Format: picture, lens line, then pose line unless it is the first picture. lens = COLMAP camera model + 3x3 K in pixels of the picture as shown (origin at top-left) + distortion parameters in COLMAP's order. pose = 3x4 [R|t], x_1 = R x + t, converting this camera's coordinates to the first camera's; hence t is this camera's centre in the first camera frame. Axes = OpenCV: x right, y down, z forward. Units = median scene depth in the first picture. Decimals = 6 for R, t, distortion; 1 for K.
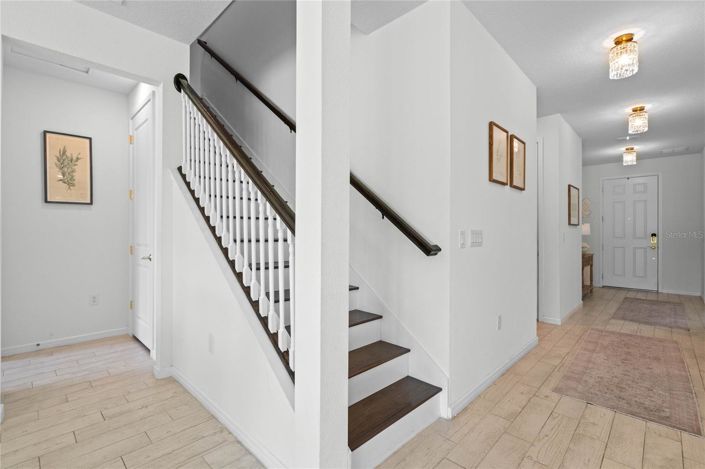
lens RADIAL K [[320.1, 0, 352.5], [0, 320.1, 234.5], [0, 0, 1]] dist [-0.001211, -0.000452]
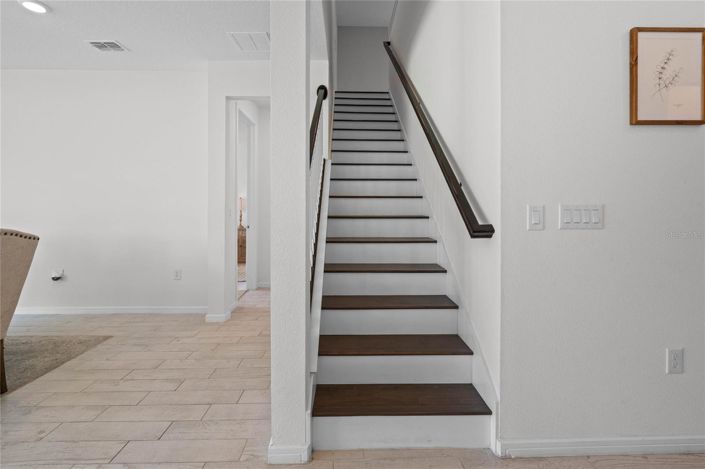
lens RADIAL K [[325.0, 0, 353.0], [0, 325.0, 212.7], [0, 0, 1]] dist [0.000536, 0.000092]
pose [[0.716334, -0.000759, -0.697757, 0.550319], [0.003871, 0.999988, 0.002886, -0.000305], [0.697747, -0.004768, 0.716329, 0.199111]]
